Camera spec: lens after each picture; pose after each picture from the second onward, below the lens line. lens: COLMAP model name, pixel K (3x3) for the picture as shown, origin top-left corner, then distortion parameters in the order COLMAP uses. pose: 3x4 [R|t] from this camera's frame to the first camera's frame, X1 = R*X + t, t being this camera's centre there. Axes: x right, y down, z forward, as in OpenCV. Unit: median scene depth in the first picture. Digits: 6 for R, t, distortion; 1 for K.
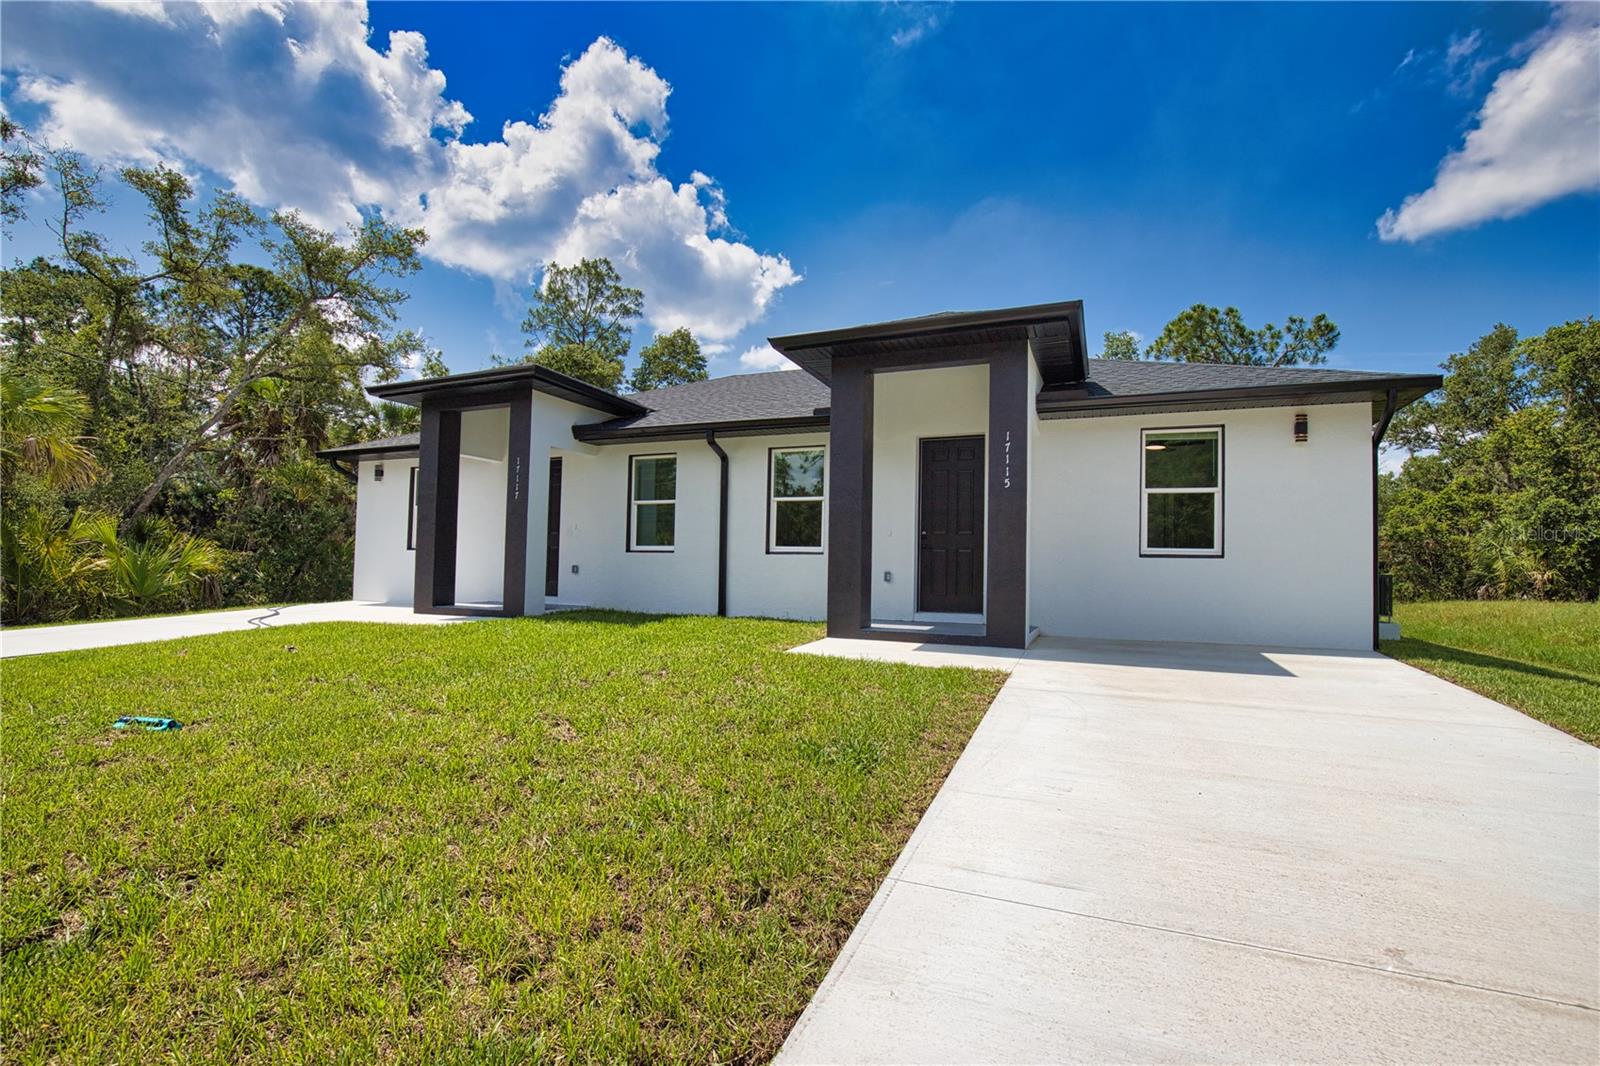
lens RADIAL K [[732.2, 0, 805.9], [0, 732.2, 539.0], [0, 0, 1]] dist [-0.037647, 0.008300]
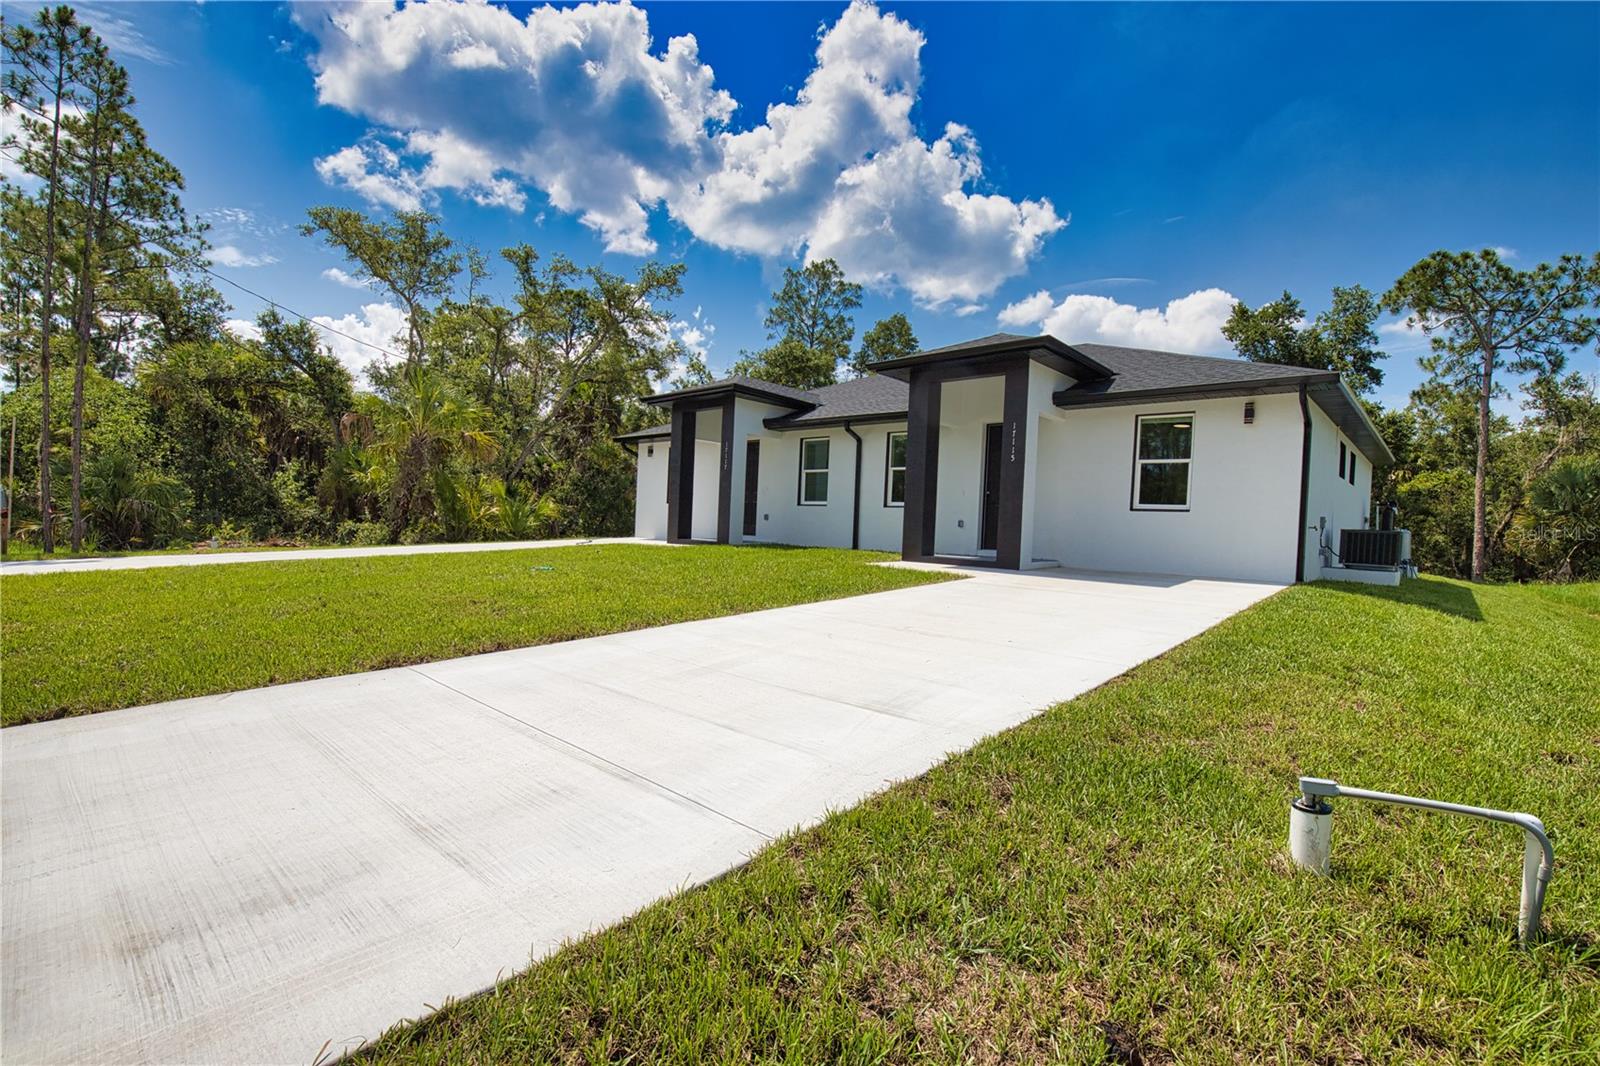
lens RADIAL K [[732.2, 0, 805.9], [0, 732.2, 539.0], [0, 0, 1]] dist [-0.037647, 0.008300]
pose [[0.940622, 0.026773, -0.338399, 0.262663], [-0.010588, 0.998714, 0.049587, 0.012565], [0.339291, -0.043060, 0.939695, -0.364136]]
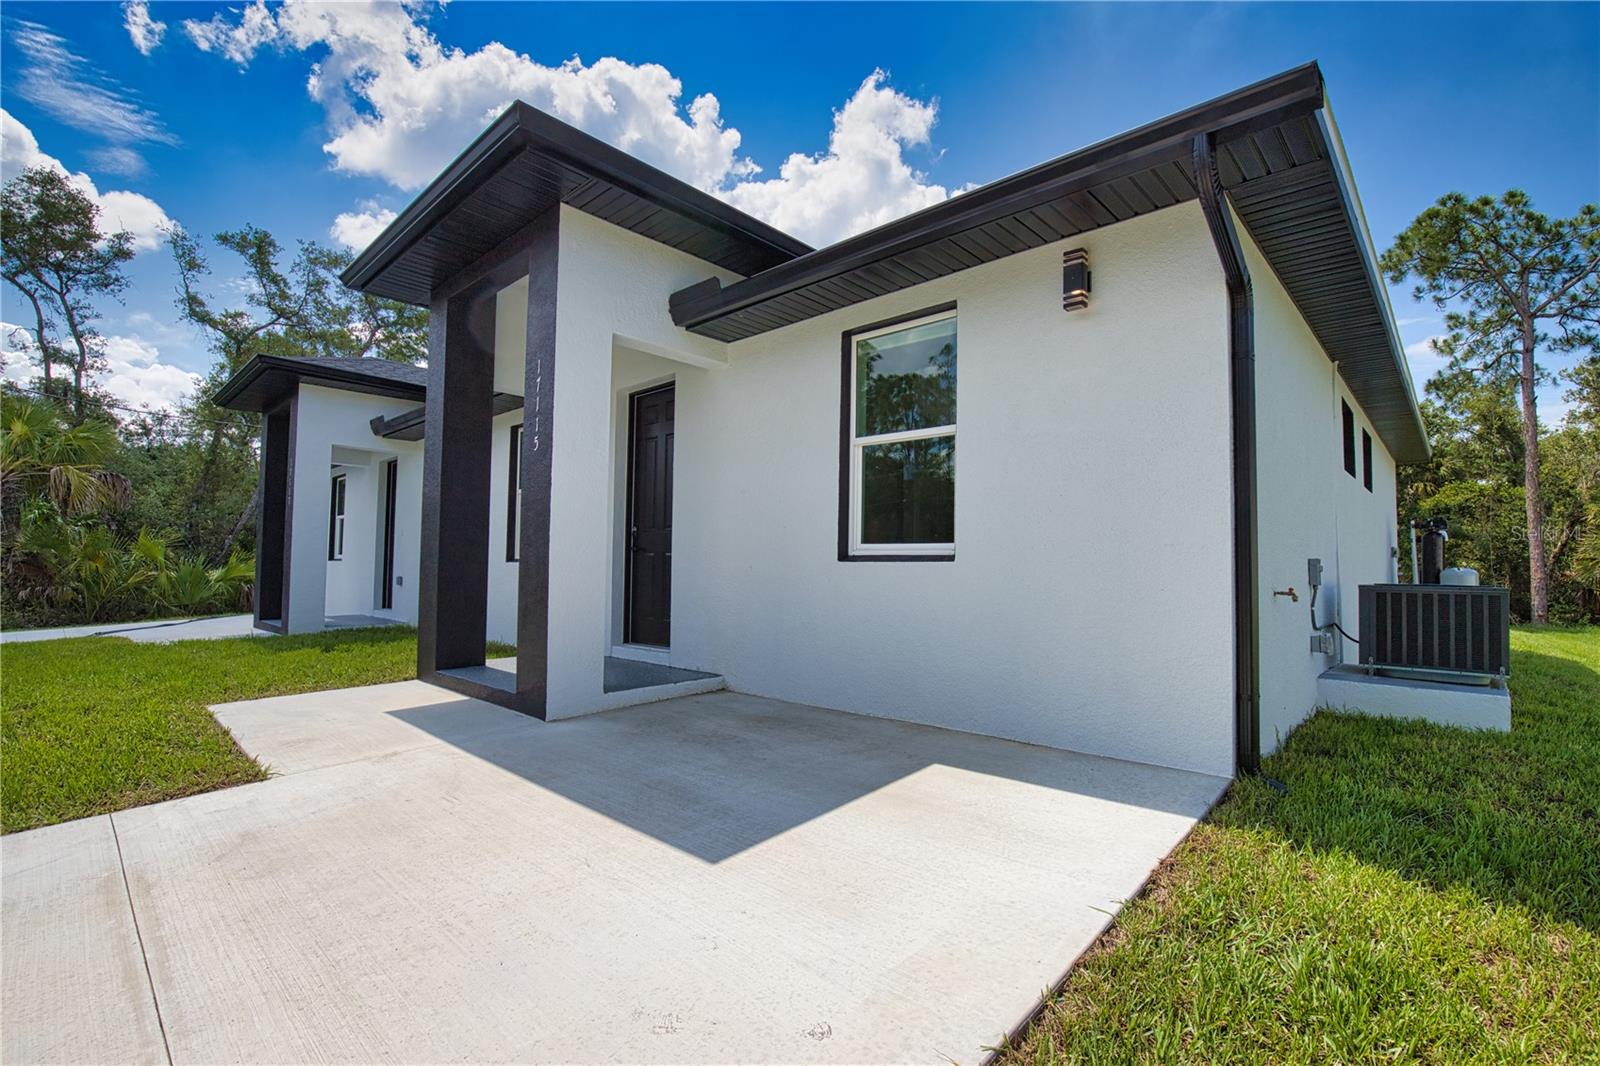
lens RADIAL K [[732.2, 0, 805.9], [0, 732.2, 539.0], [0, 0, 1]] dist [-0.037647, 0.008300]
pose [[0.938897, -0.025240, -0.343271, 0.471719], [0.023256, 0.999681, -0.009897, 0.009867], [0.343411, 0.001310, 0.939184, 0.345163]]
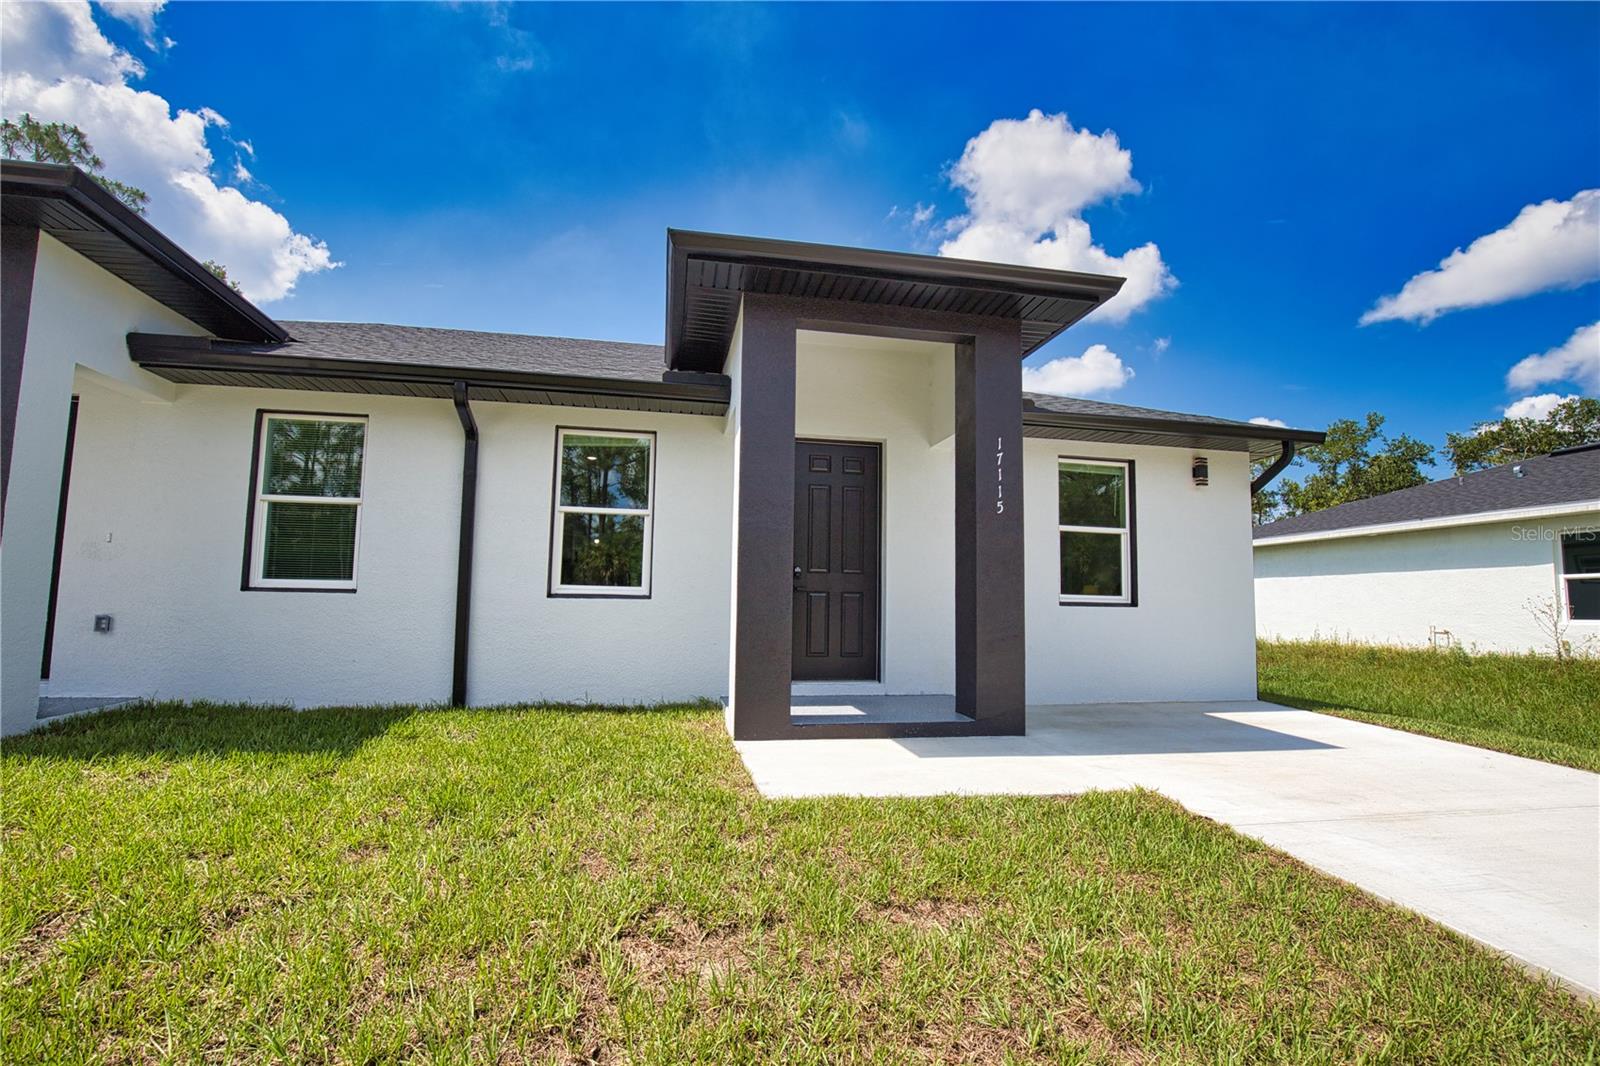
lens RADIAL K [[711.9, 0, 801.8], [0, 711.9, 542.3], [0, 0, 1]] dist [-0.026817, 0.000506]
pose [[0.833208, 0.043773, 0.551225, -0.188219], [-0.024325, 0.998798, -0.042545, -0.004574], [-0.552425, 0.022040, 0.833271, 0.354556]]
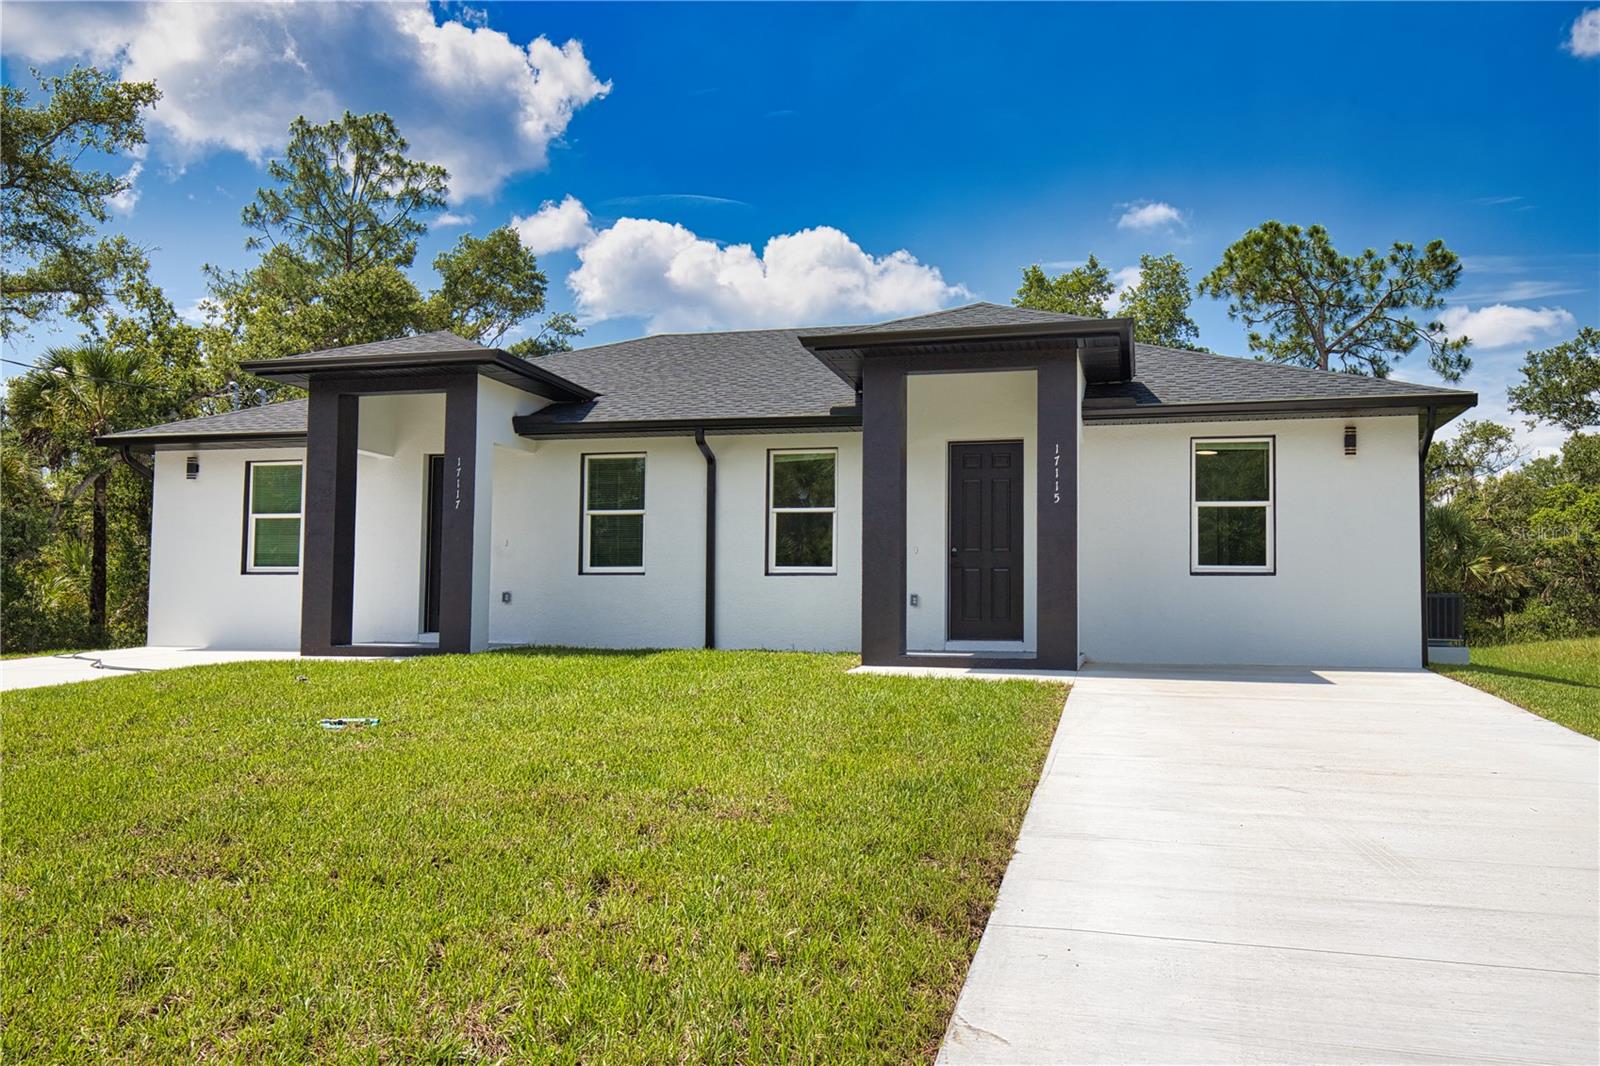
lens RADIAL K [[1273.9, 0, 815.4], [0, 1273.9, 539.4], [0, 0, 1]] dist [0.016377, 0.005311]
pose [[0.989624, -0.001394, 0.143672, -0.189537], [0.003558, 0.999884, -0.014807, 0.001143], [-0.143635, 0.015165, 0.989515, -0.415262]]
